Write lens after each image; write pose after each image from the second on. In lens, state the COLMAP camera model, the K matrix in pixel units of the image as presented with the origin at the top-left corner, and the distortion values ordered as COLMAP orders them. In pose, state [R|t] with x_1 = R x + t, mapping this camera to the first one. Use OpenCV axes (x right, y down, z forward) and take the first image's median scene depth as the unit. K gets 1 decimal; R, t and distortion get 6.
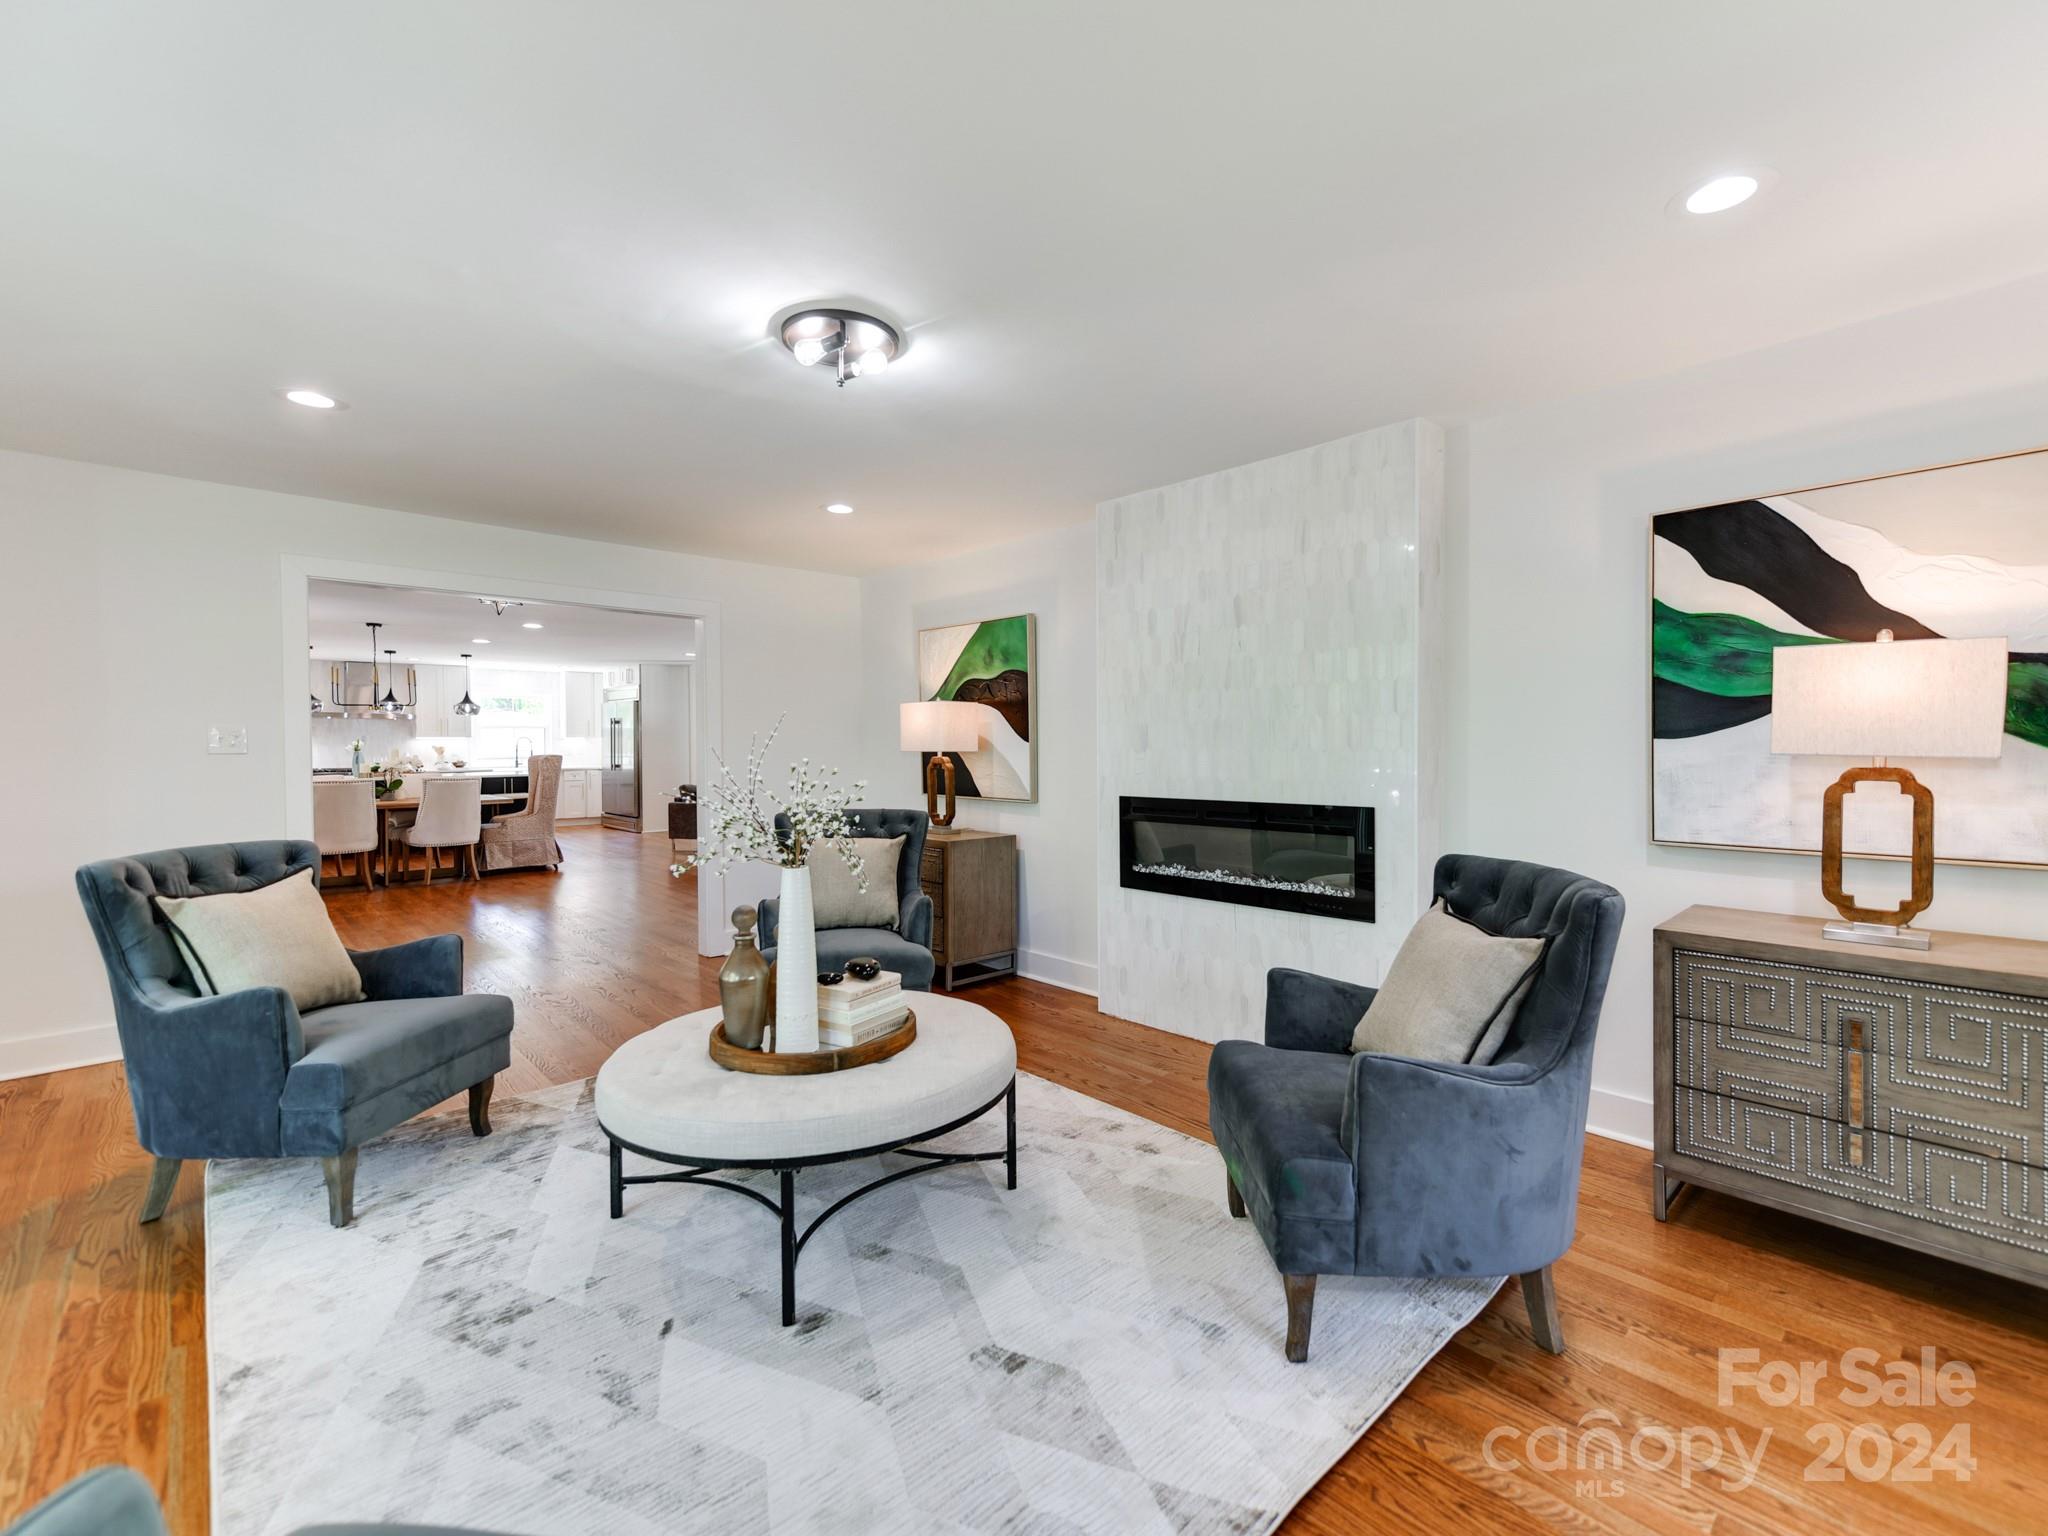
lens RADIAL K [[915.0, 0, 1010.9], [0, 915.0, 740.6], [0, 0, 1]] dist [0.025342, 0.000184]
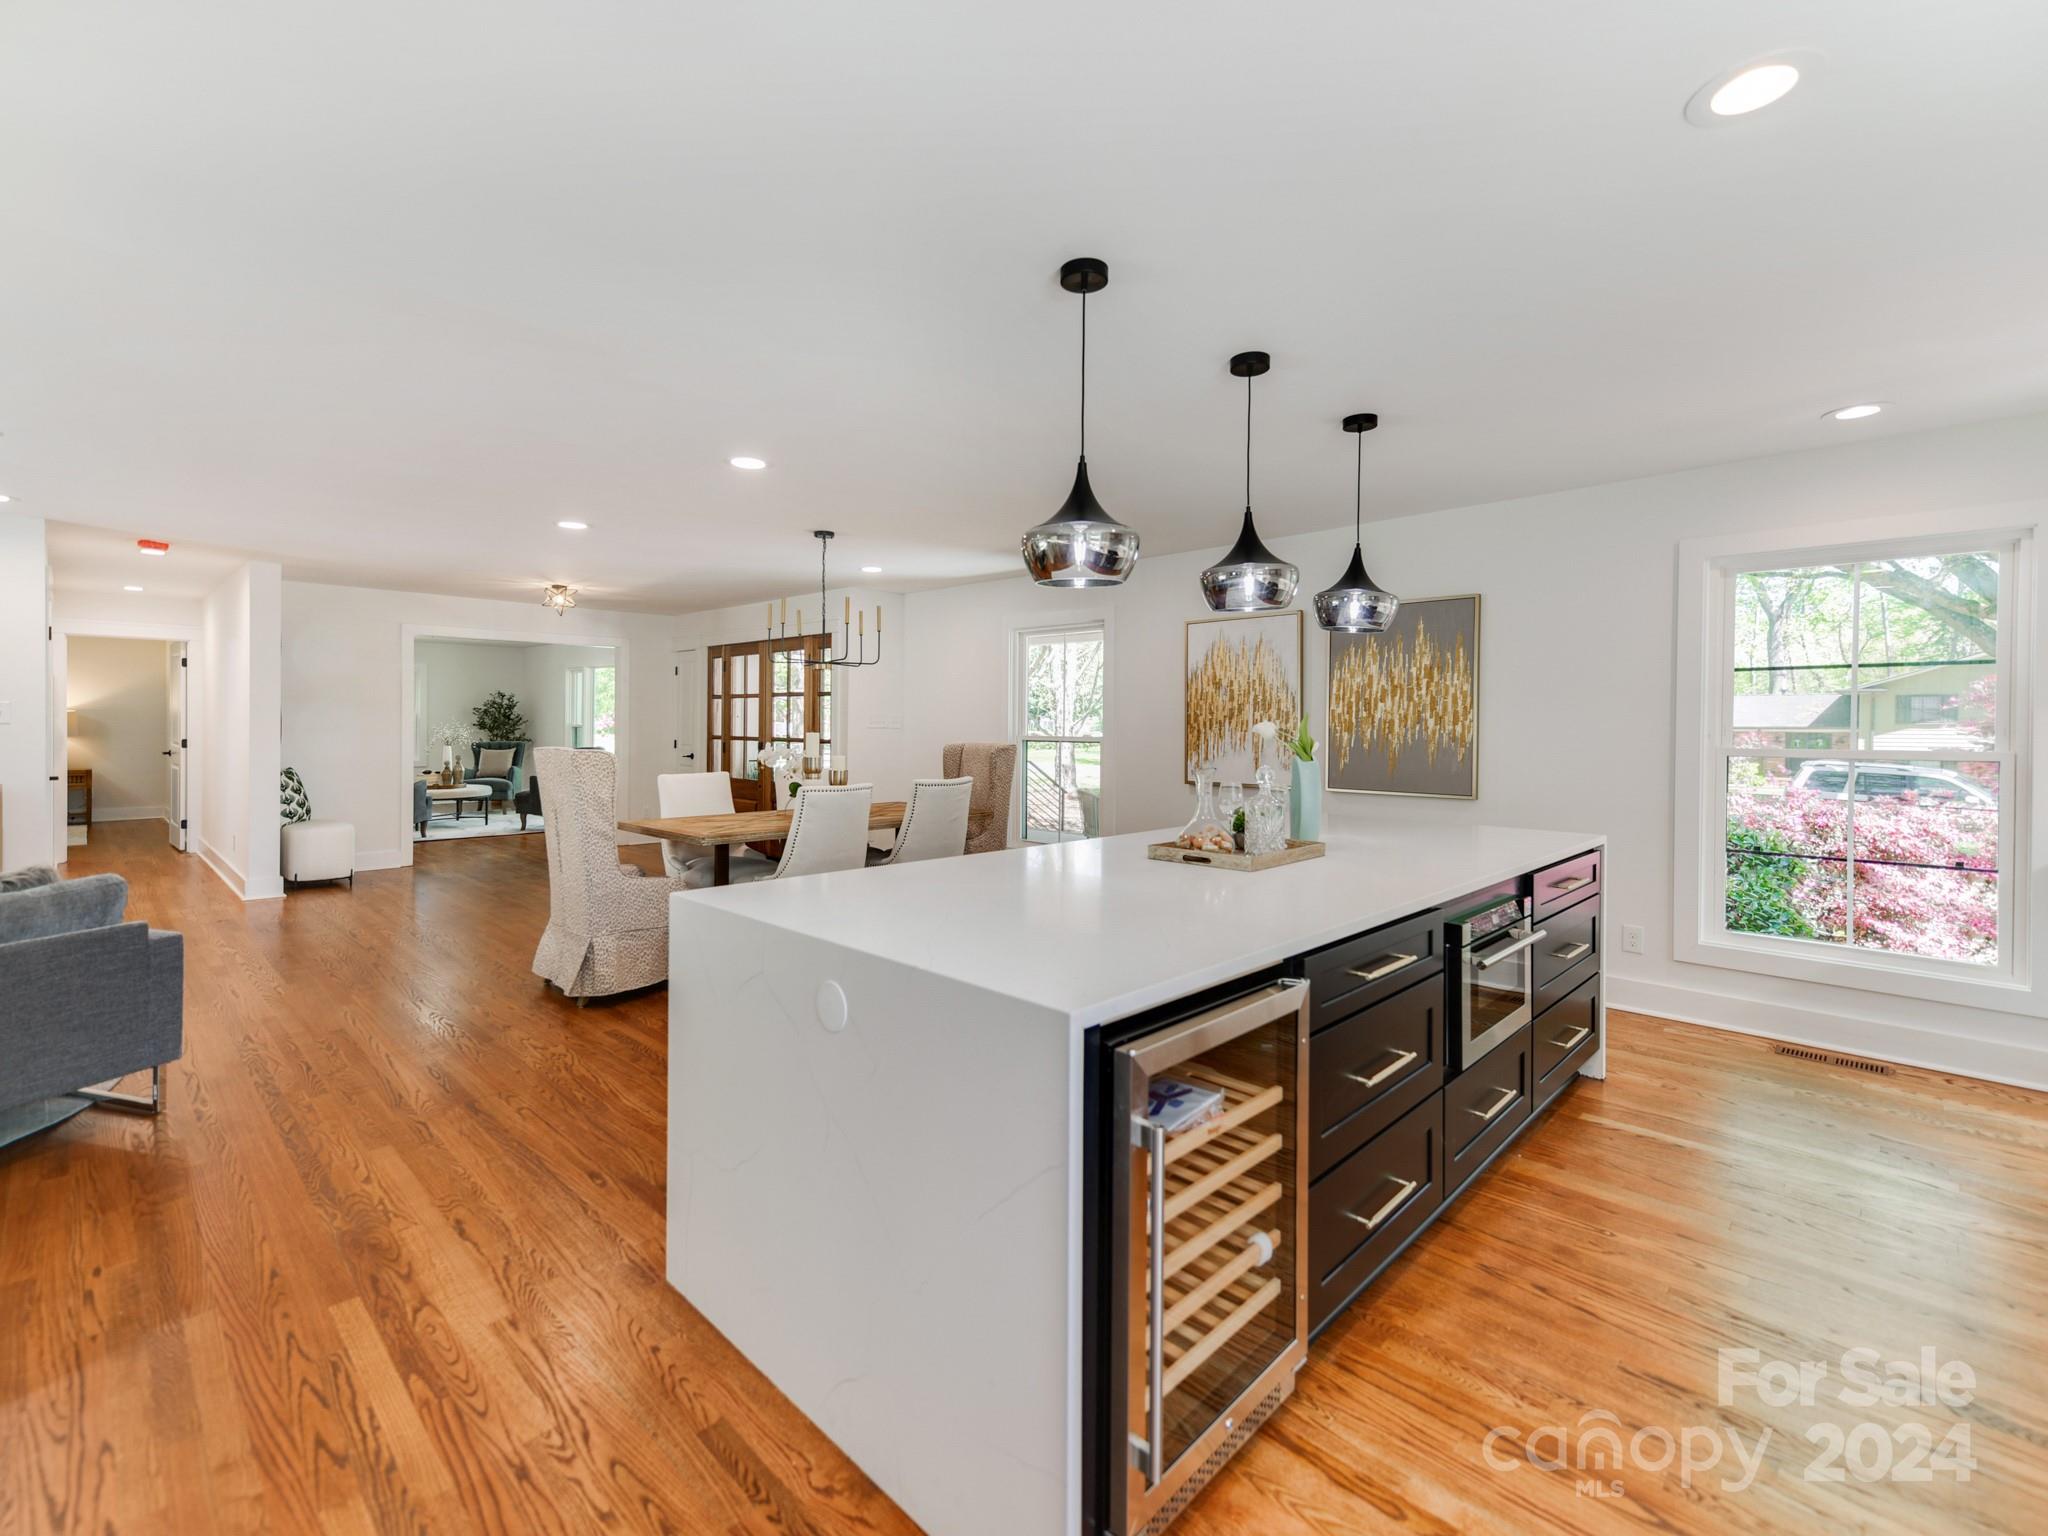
lens RADIAL K [[915.0, 0, 1010.9], [0, 915.0, 740.6], [0, 0, 1]] dist [0.025342, 0.000184]
pose [[-0.997466, -0.002243, -0.071110, -0.705856], [-0.003394, 0.999865, 0.016061, 0.003874], [0.071065, 0.016262, -0.997339, 1.505637]]
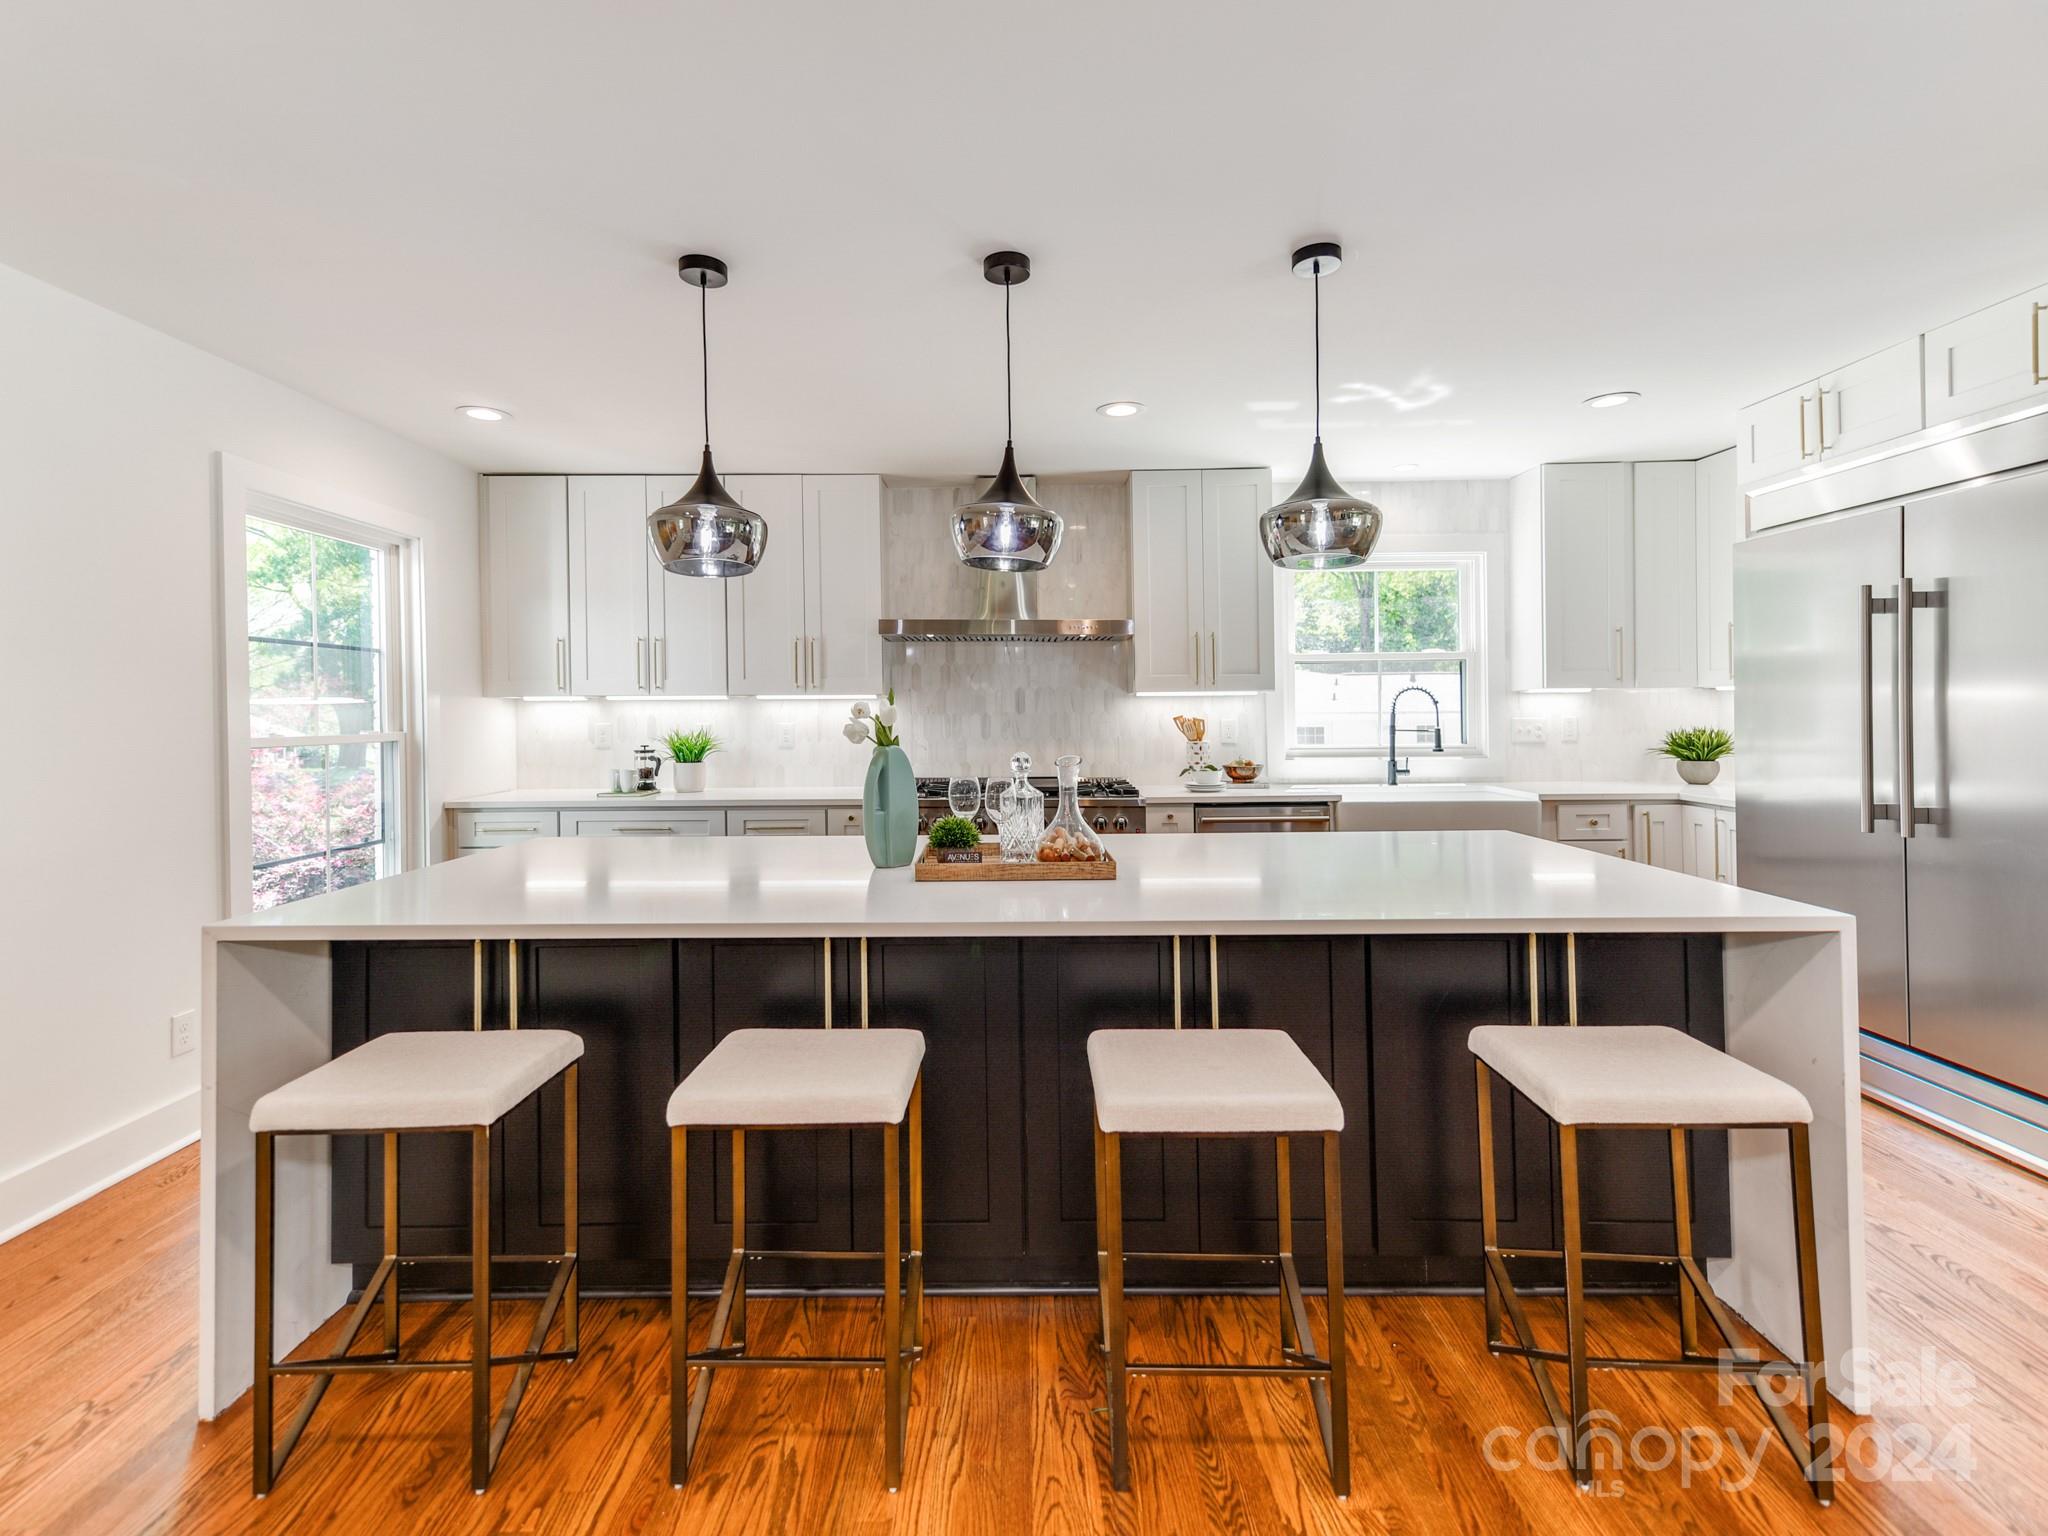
lens RADIAL K [[948.6, 0, 998.4], [0, 948.6, 697.2], [0, 0, 1]] dist [0.020806, -0.000137]
pose [[0.732736, -0.016319, -0.680317, -0.630441], [0.007445, 0.999845, -0.015965, 0.006304], [0.680472, 0.006633, 0.732744, 1.009503]]
